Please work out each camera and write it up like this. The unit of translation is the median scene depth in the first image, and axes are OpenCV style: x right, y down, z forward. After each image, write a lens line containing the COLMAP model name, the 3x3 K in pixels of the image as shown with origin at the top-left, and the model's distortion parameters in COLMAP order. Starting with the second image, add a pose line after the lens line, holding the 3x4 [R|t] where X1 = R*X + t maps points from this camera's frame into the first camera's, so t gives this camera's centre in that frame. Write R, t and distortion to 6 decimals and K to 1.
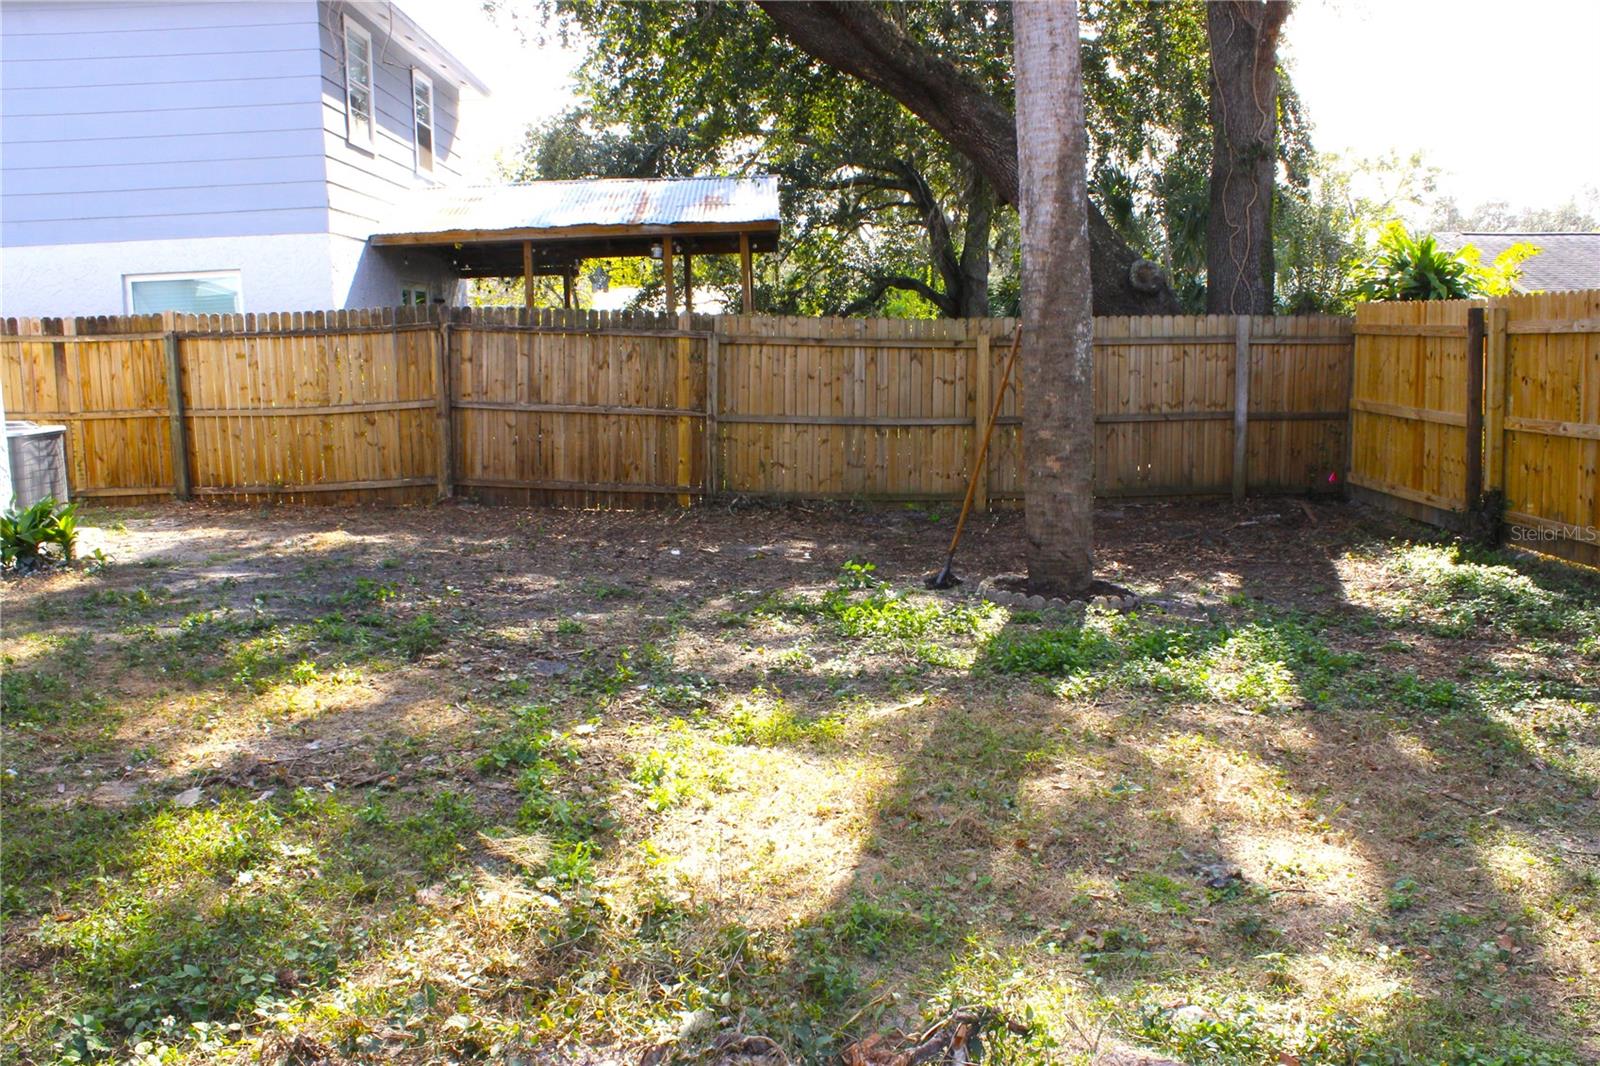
lens RADIAL K [[1488.0, 0, 799.8], [0, 1488.0, 619.1], [0, 0, 1]] dist [-0.183521, 0.196858]
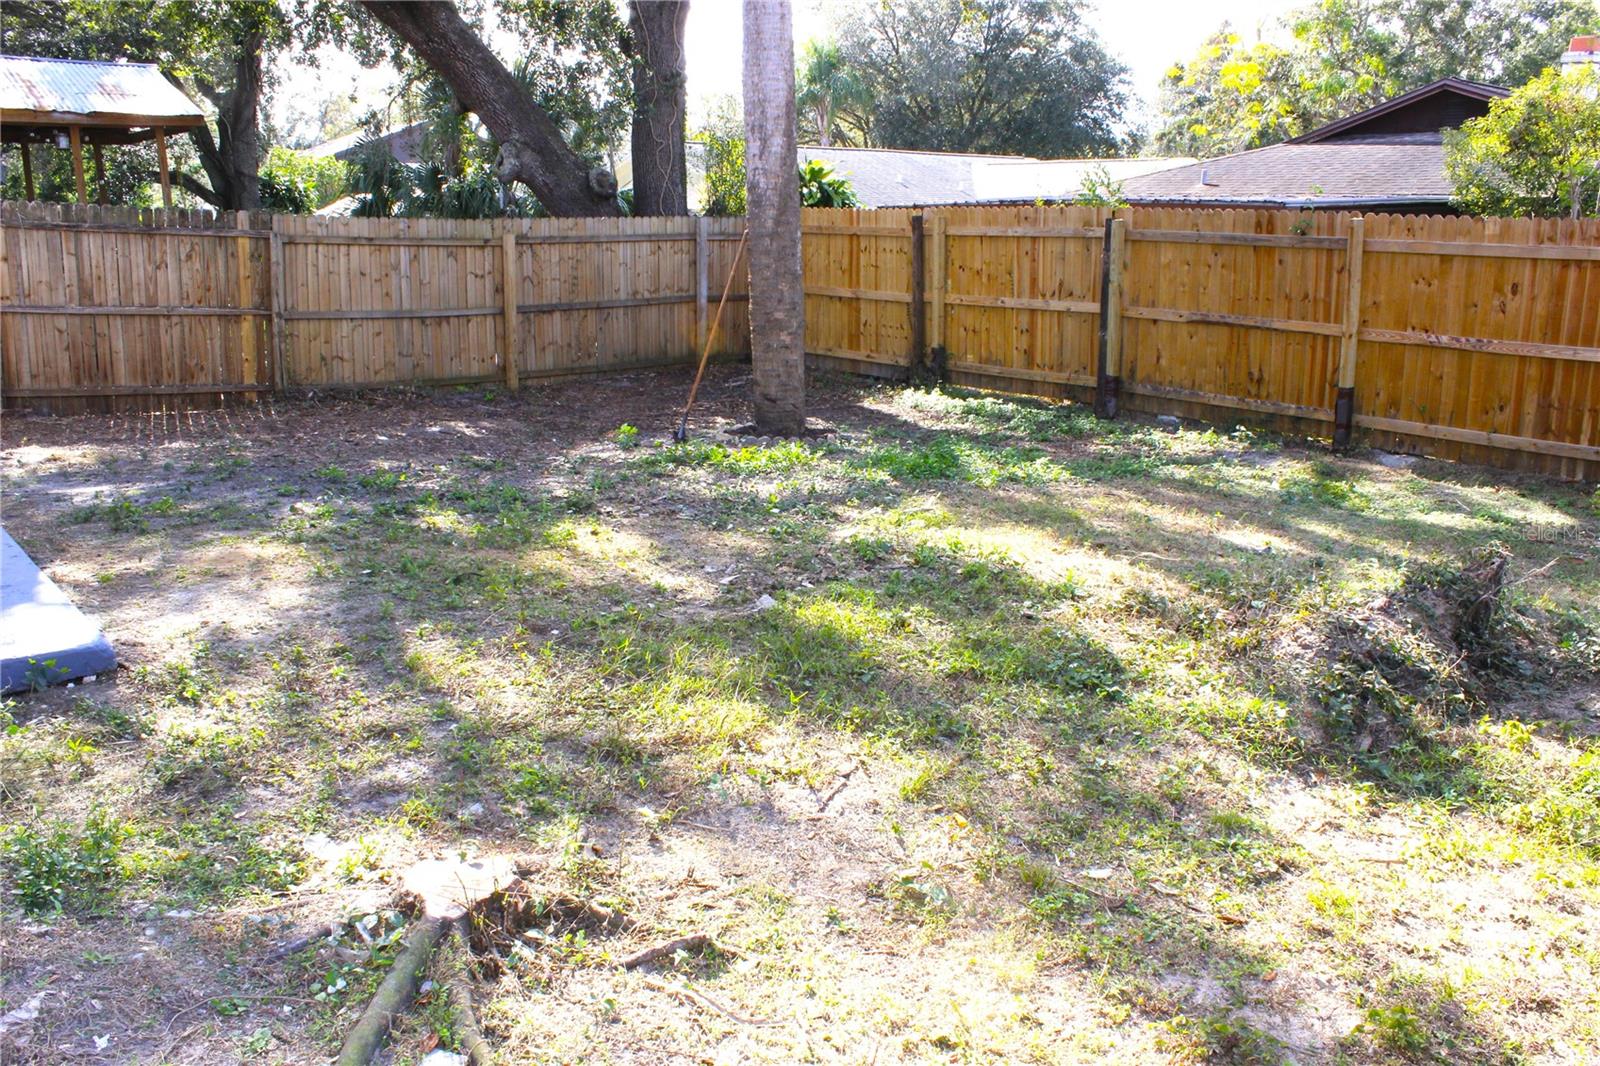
lens RADIAL K [[1488.0, 0, 799.8], [0, 1488.0, 619.1], [0, 0, 1]] dist [-0.183521, 0.196858]
pose [[0.758814, -0.150546, 0.633670, -0.455359], [0.102525, 0.988400, 0.112049, -0.002424], [-0.643188, -0.020057, 0.765446, -0.012311]]
